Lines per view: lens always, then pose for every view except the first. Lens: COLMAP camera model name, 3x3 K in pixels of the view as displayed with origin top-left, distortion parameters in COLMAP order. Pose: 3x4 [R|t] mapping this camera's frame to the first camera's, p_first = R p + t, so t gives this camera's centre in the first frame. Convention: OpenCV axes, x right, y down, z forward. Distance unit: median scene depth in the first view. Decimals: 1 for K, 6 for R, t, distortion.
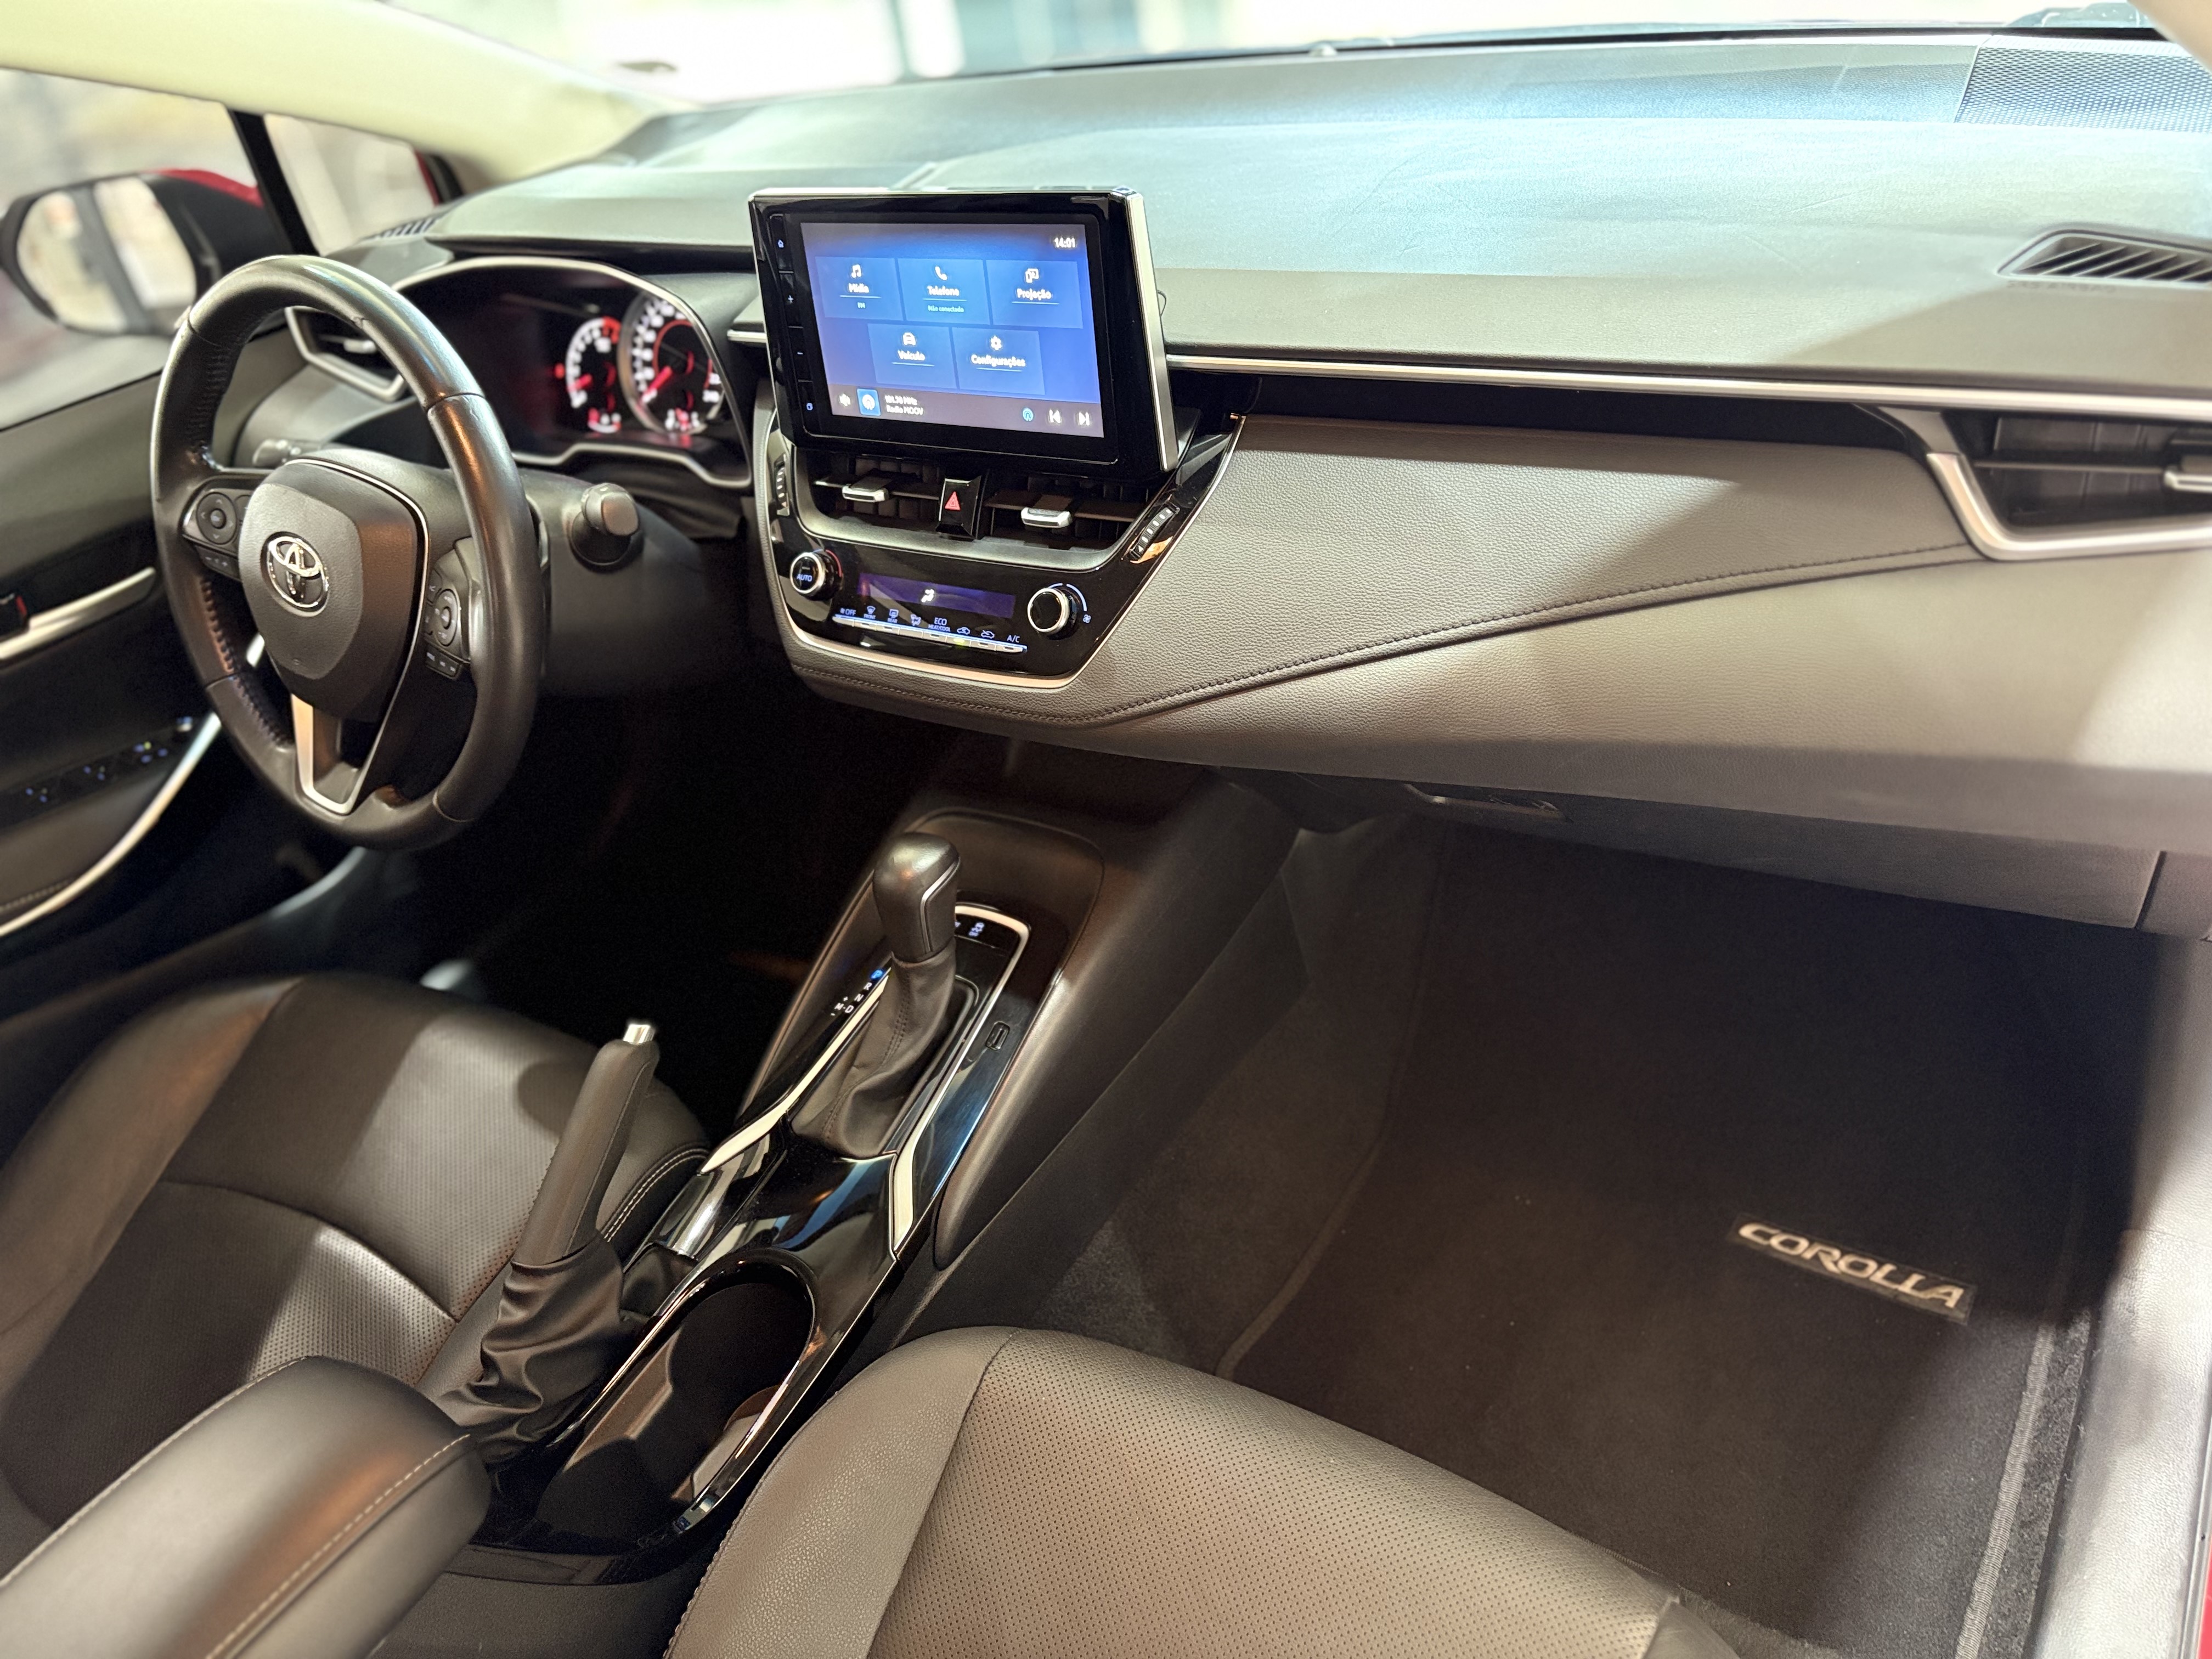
lens RADIAL K [[1645.7, 0, 1106.0], [0, 1645.7, 829.5], [0, 0, 1]] dist [0.003878, 0.000403]
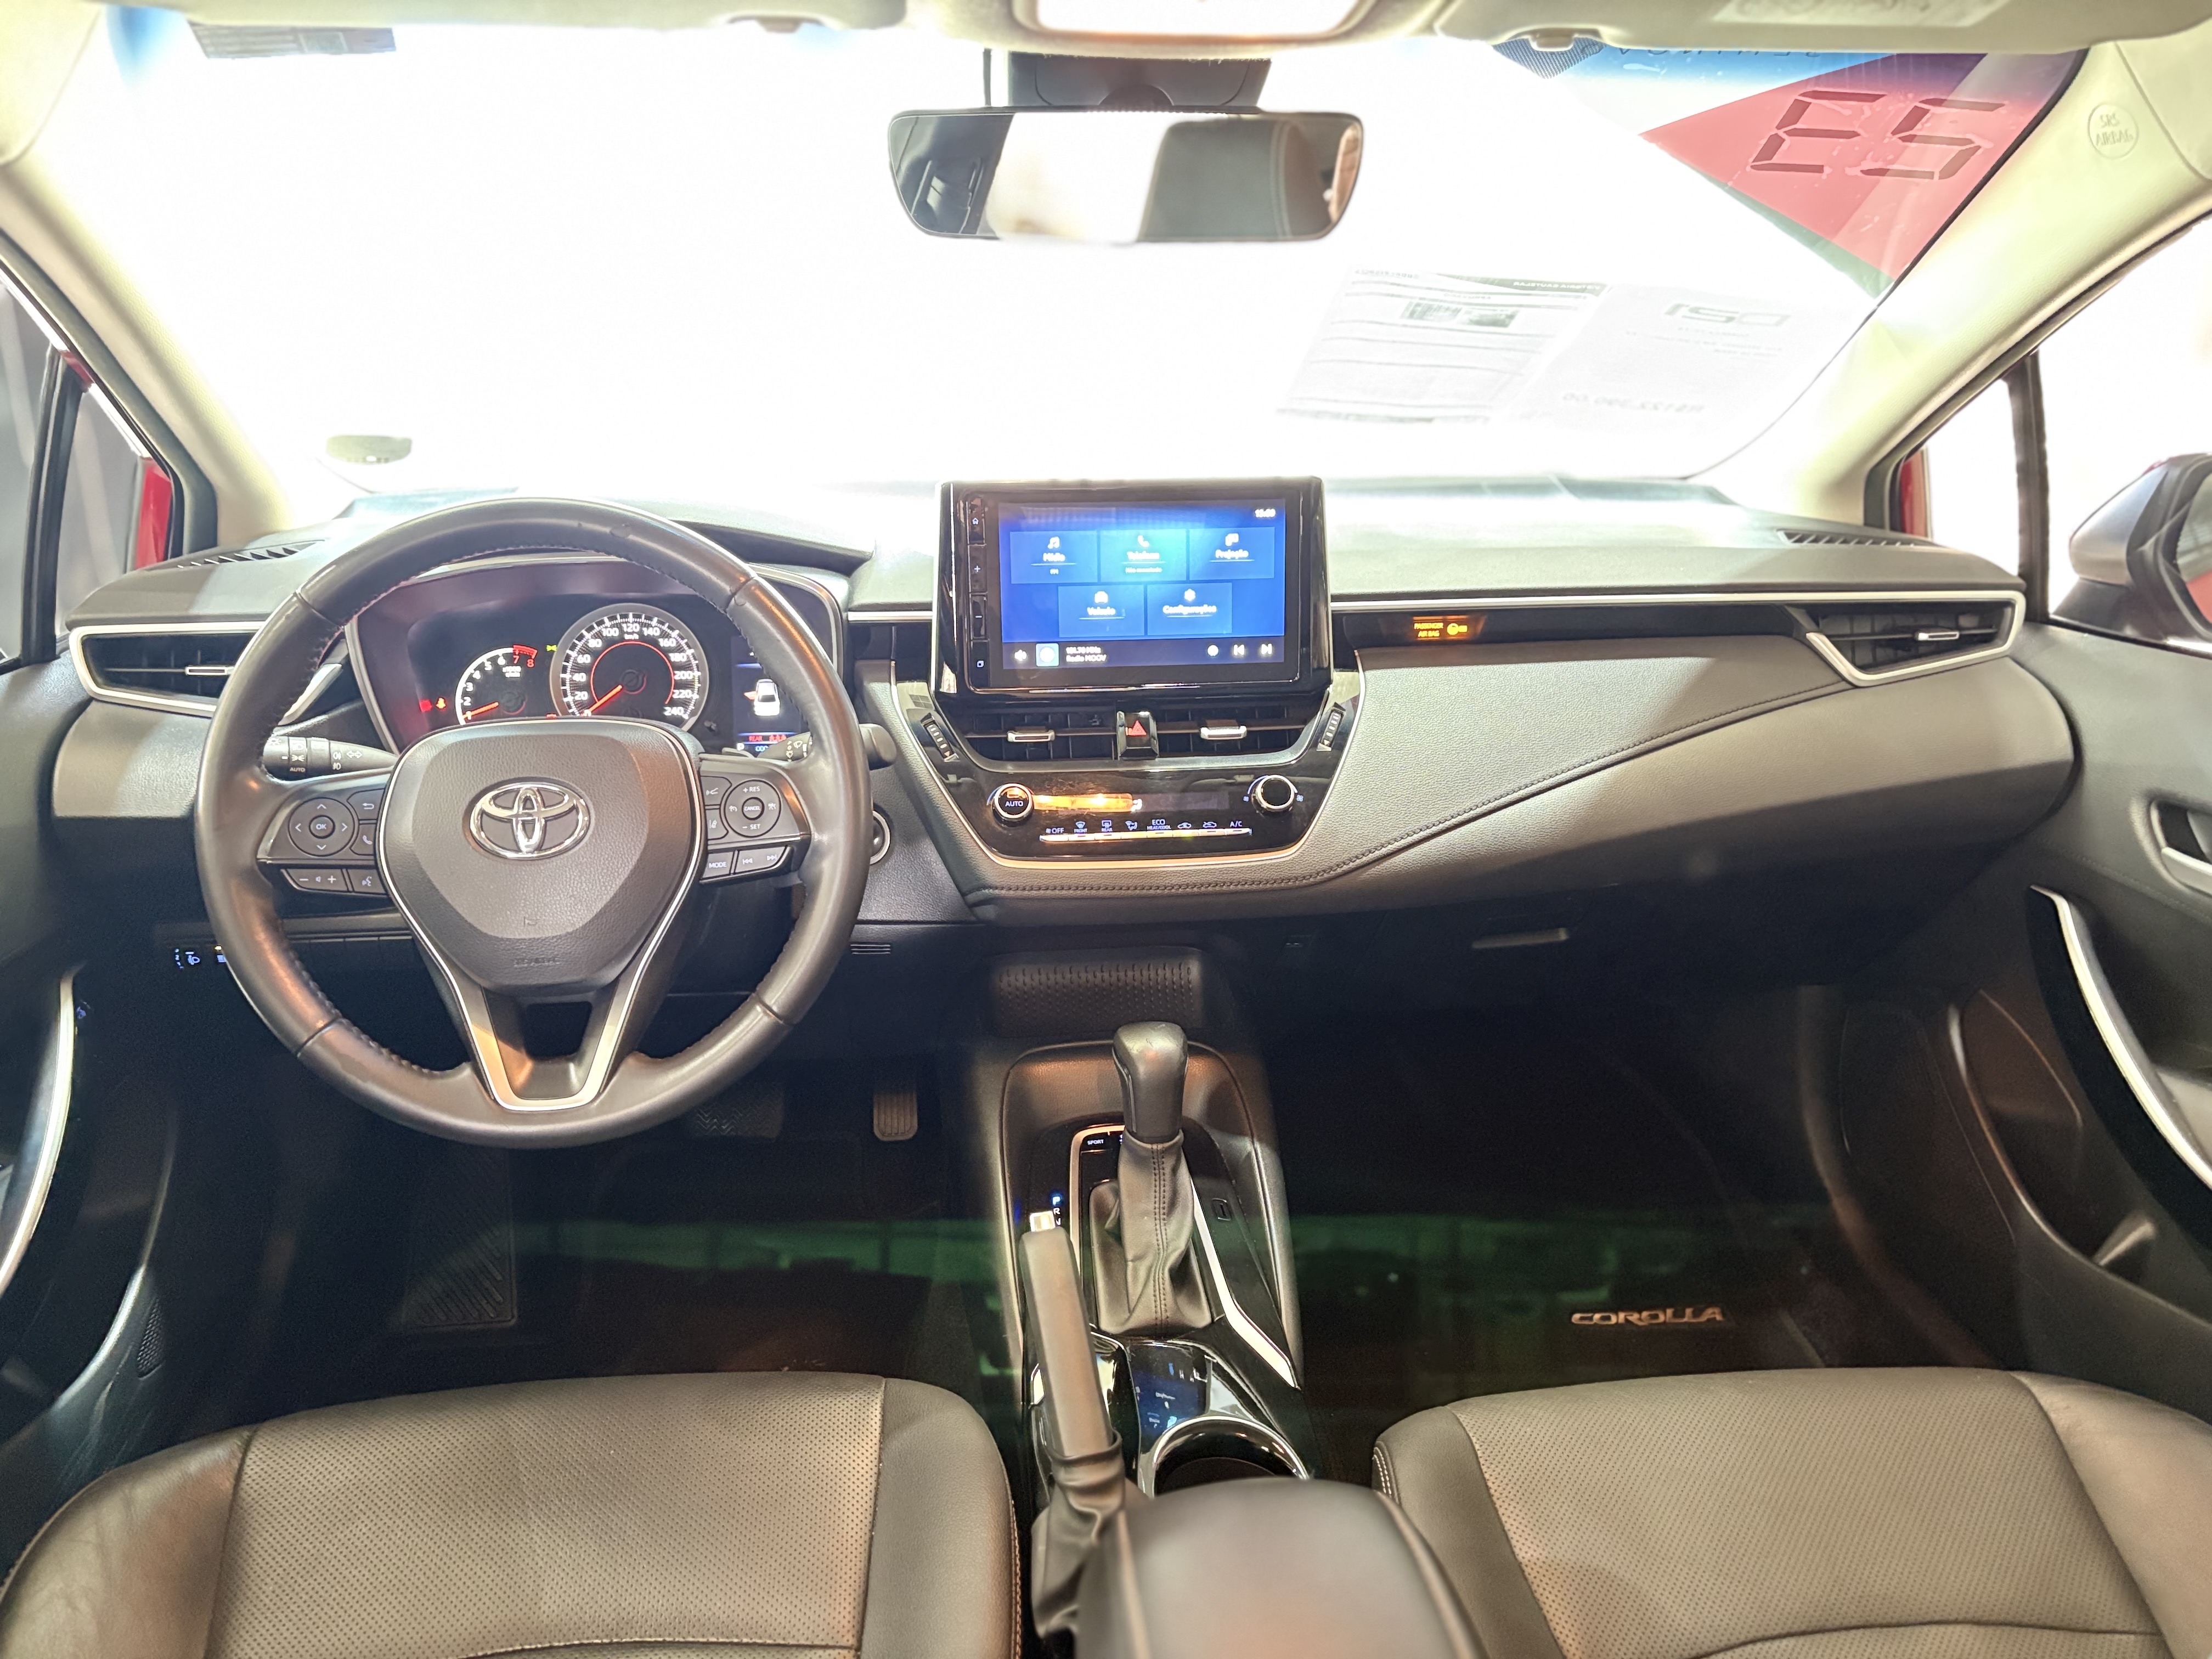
lens RADIAL K [[1670.3, 0, 1104.0], [0, 1670.3, 880.8], [0, 0, 1]] dist [0.050885, -0.063274]
pose [[0.782661, -0.048112, 0.620587, -0.880097], [0.247174, 0.939052, -0.238925, 0.187799], [-0.571268, 0.340391, 0.746851, 0.156559]]
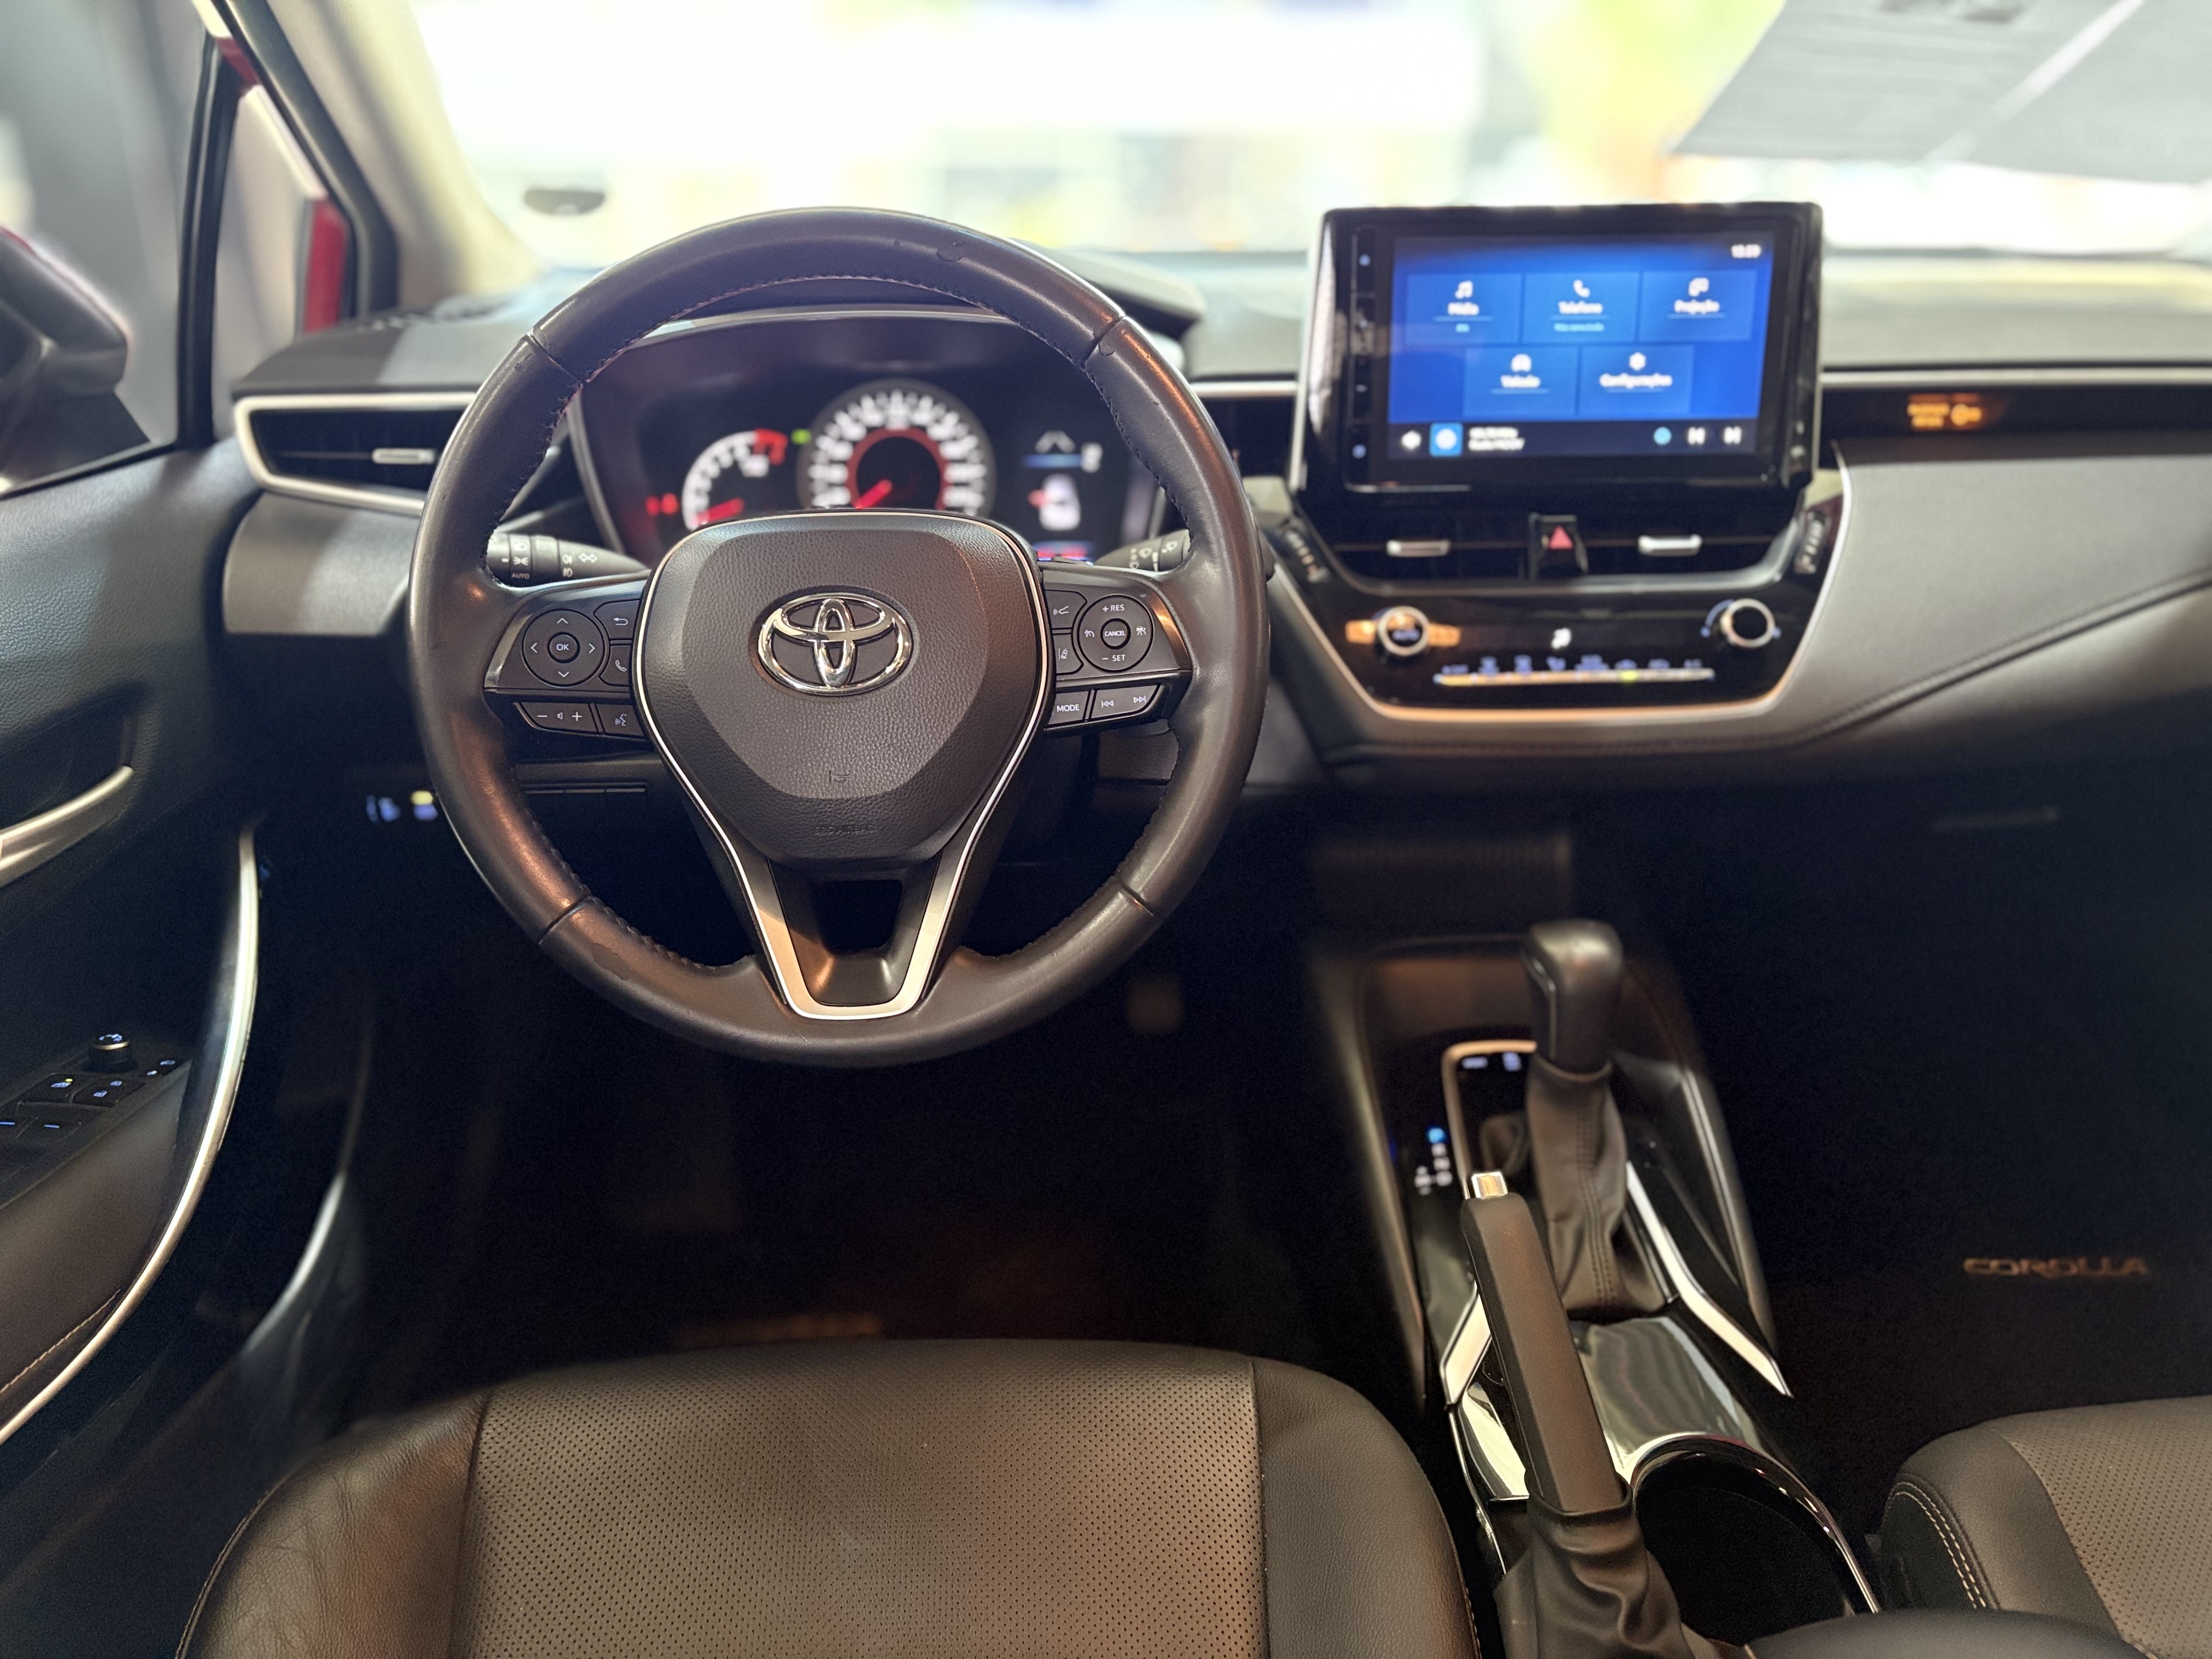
lens RADIAL K [[1670.3, 0, 1104.0], [0, 1670.3, 880.8], [0, 0, 1]] dist [0.050885, -0.063274]
pose [[0.823384, -0.083408, 0.561321, -0.858714], [0.214120, 0.961690, -0.171185, 0.091152], [-0.525539, 0.261141, 0.809700, 0.433819]]
